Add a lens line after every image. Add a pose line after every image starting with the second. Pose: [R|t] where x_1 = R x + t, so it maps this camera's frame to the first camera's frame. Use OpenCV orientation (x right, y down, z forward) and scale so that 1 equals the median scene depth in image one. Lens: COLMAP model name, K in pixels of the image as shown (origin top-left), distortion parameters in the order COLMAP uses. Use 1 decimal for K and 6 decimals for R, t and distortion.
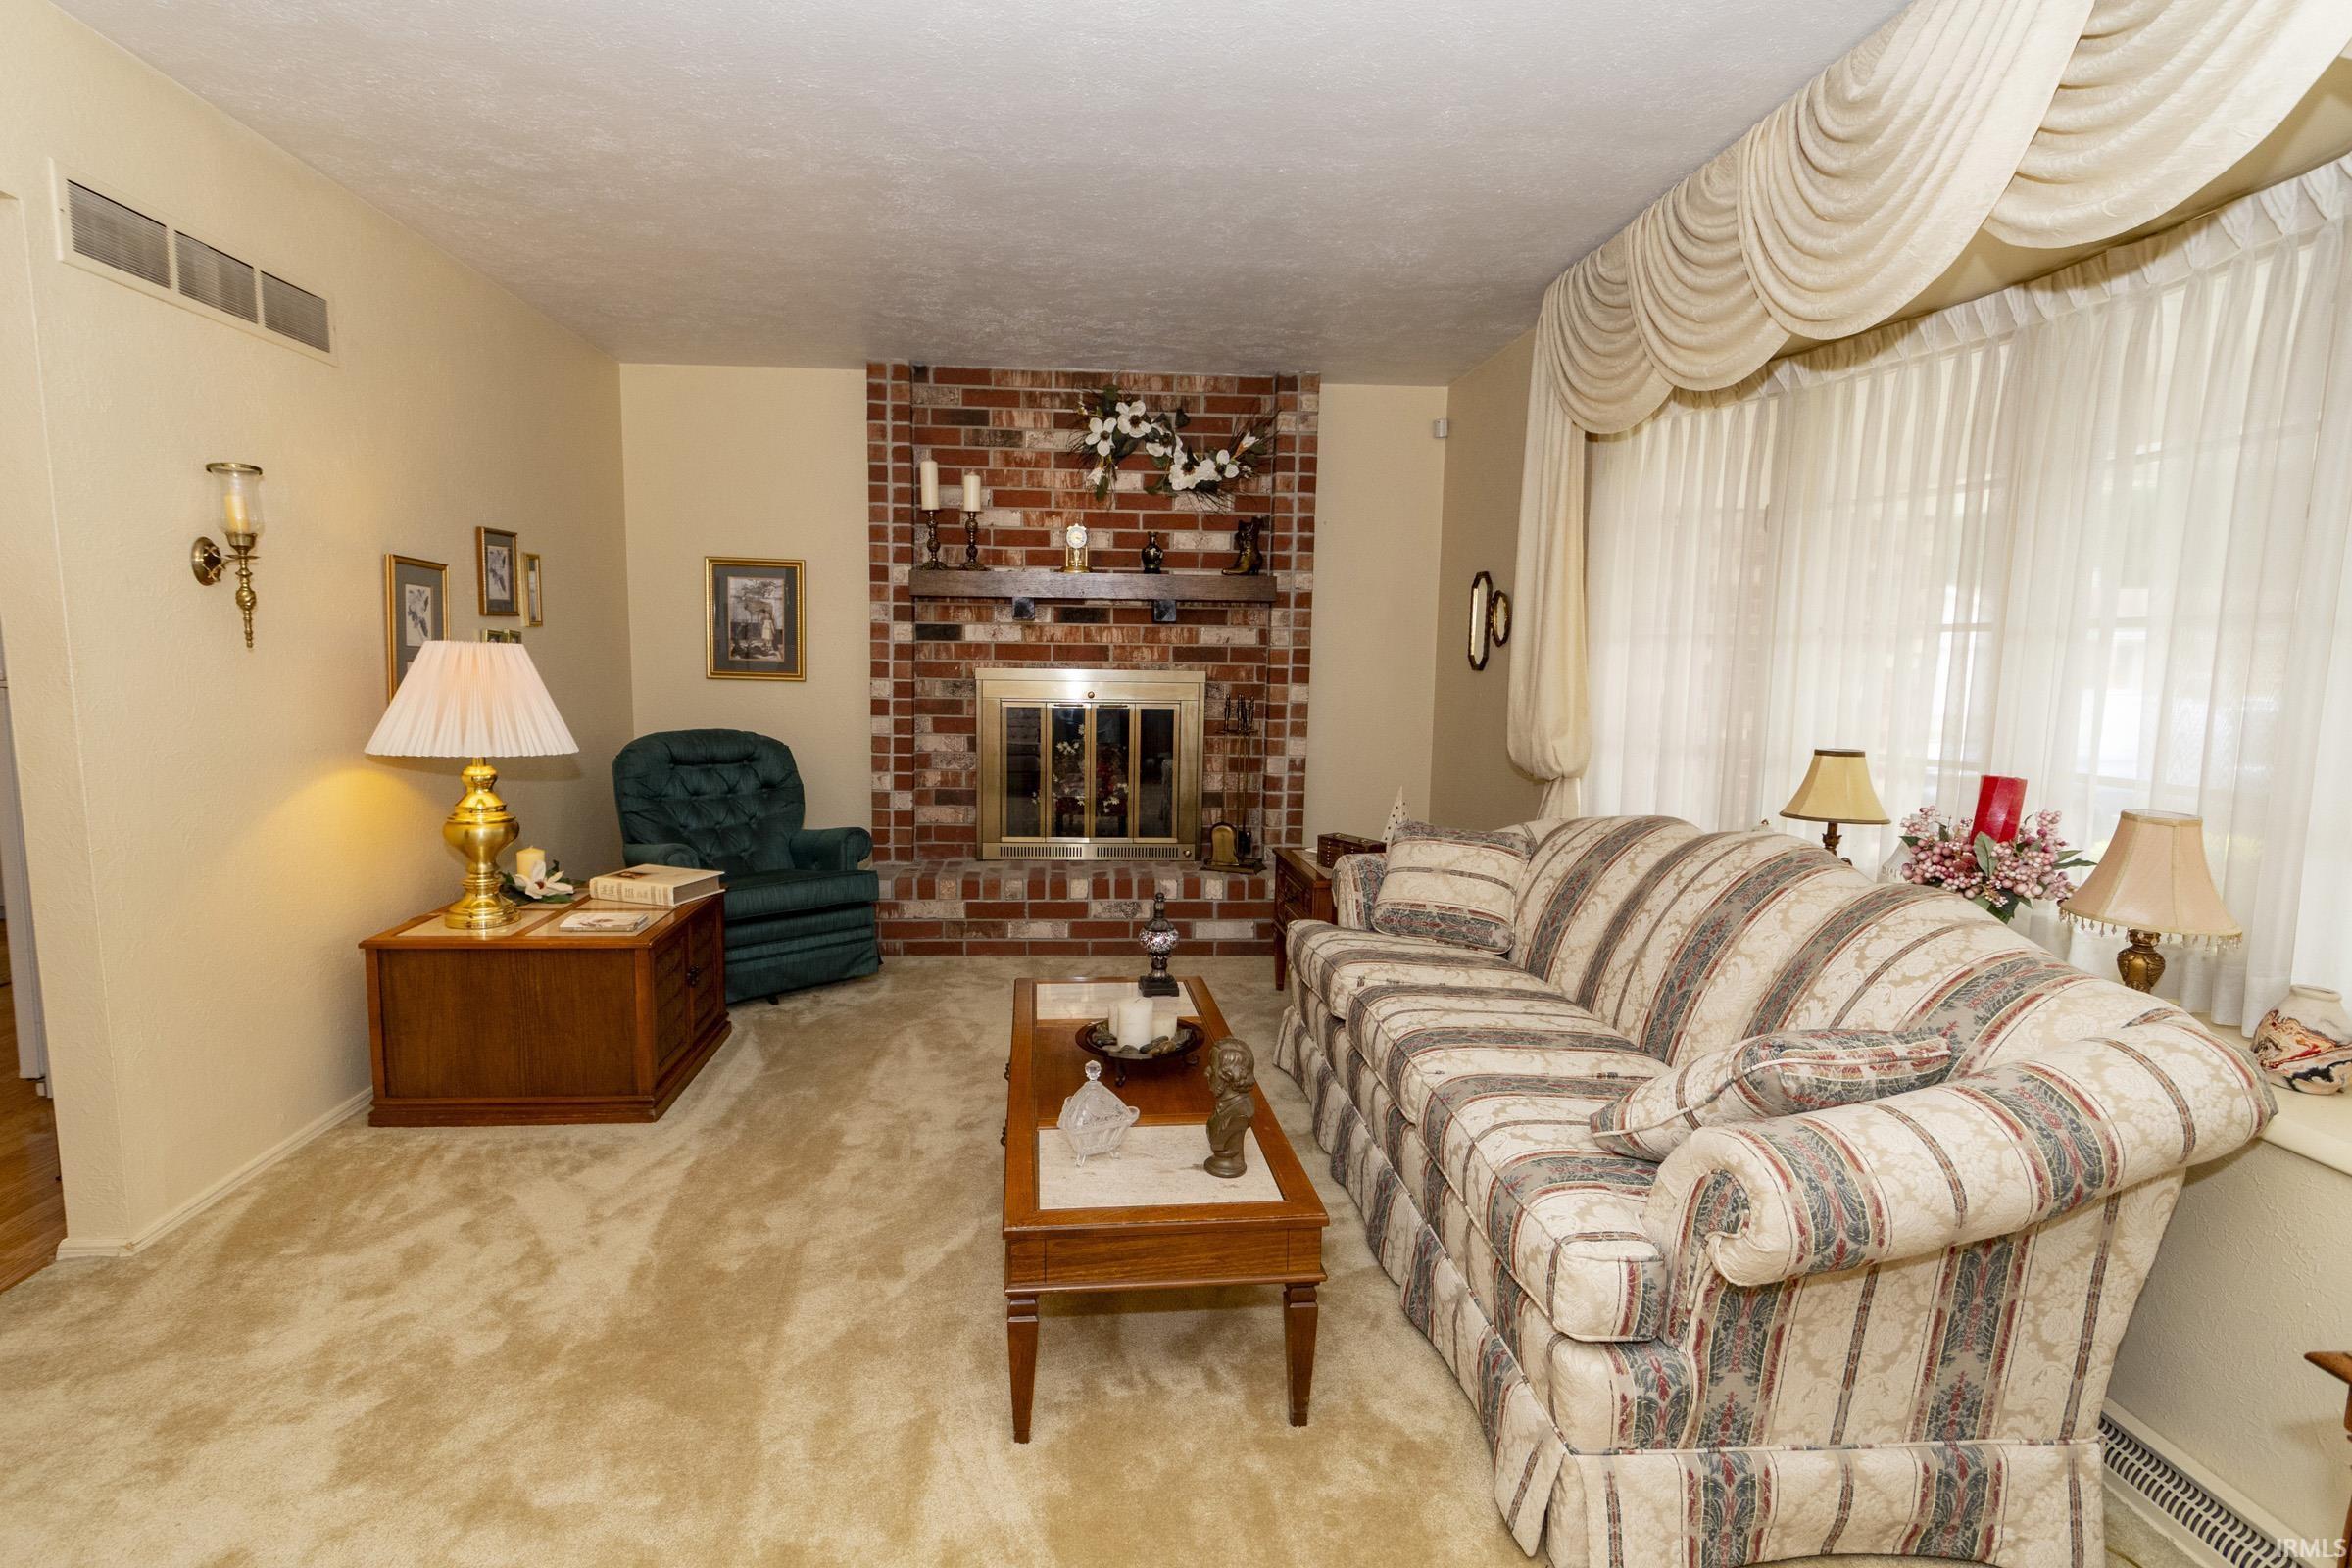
lens RADIAL K [[1116.4, 0, 1147.7], [0, 1116.4, 780.4], [0, 0, 1]] dist [-0.000214, -0.001055]
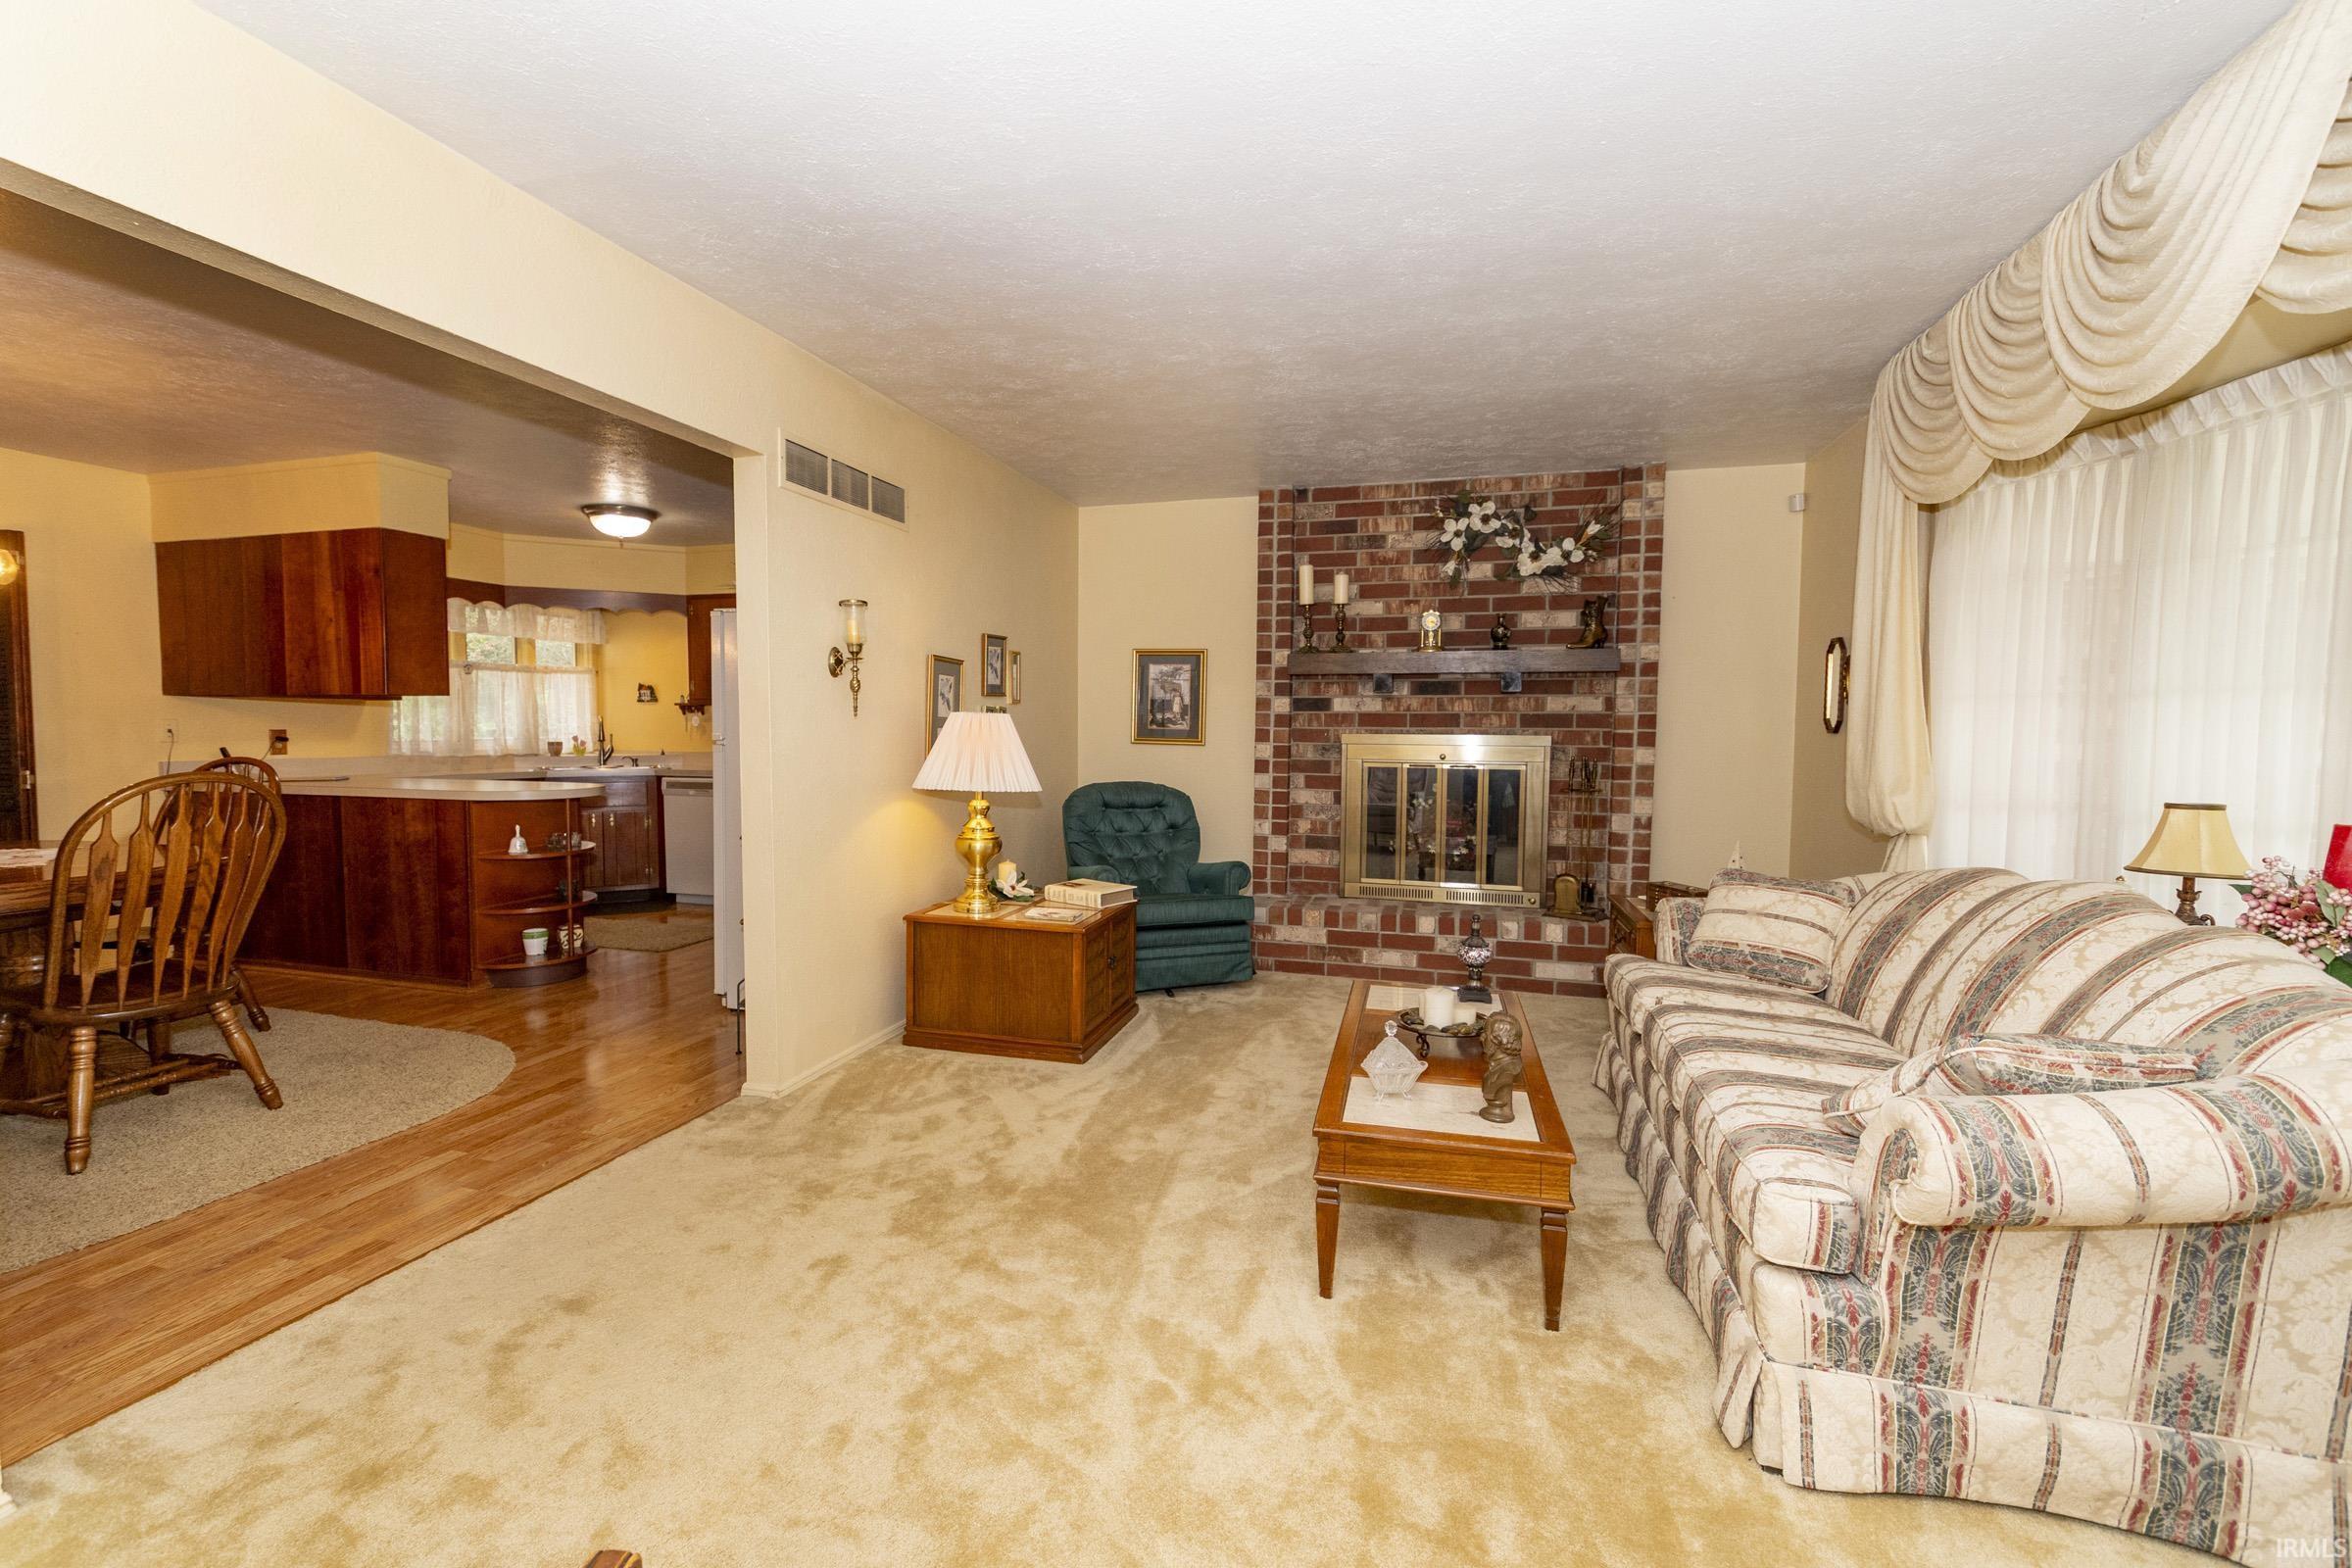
lens RADIAL K [[1040.9, 0, 1135.3], [0, 1040.9, 781.1], [0, 0, 1]] dist [-0.001568, -0.000177]
pose [[0.930860, 0.011512, -0.365194, 0.057237], [-0.035250, 0.997671, -0.058402, 0.027007], [0.363671, 0.067237, 0.929098, -0.130025]]
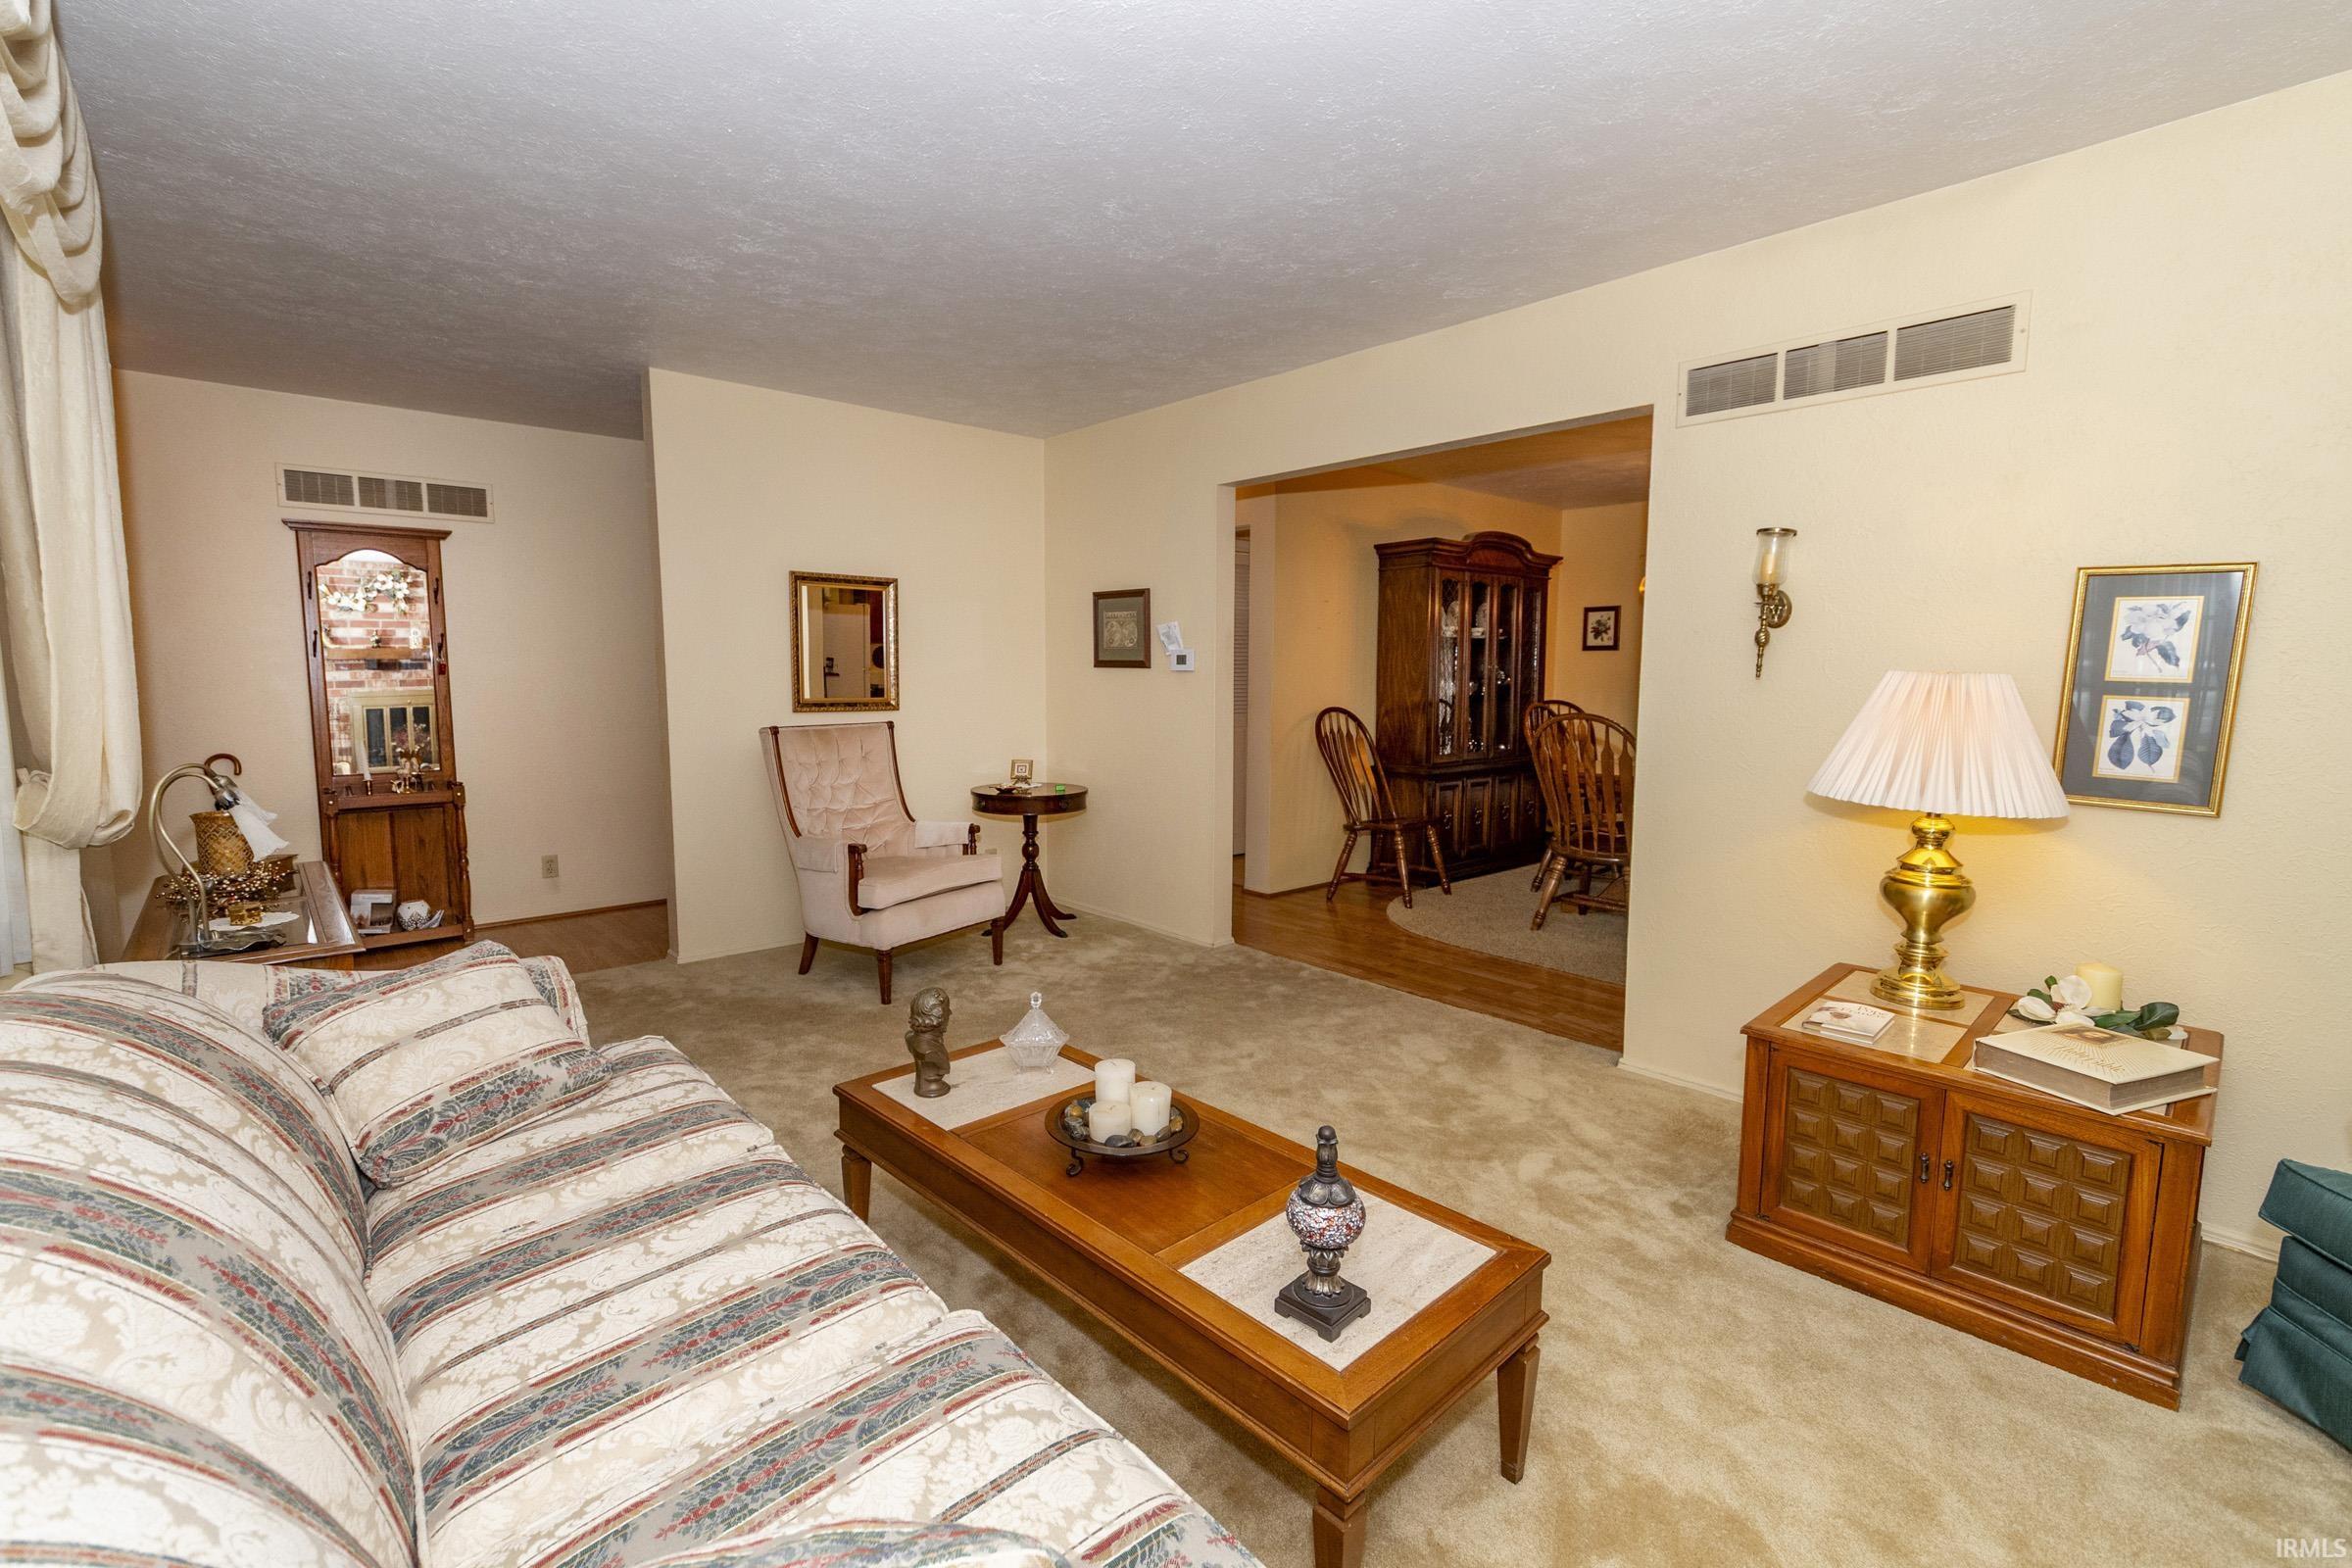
lens RADIAL K [[1022.7, 0, 1161.5], [0, 1022.7, 773.6], [0, 0, 1]] dist [-0.000340, -0.000044]
pose [[-0.782504, 0.053022, -0.620384, 0.271187], [-0.081612, 0.979037, 0.186615, -0.113570], [0.617273, 0.196658, -0.761774, 0.968453]]
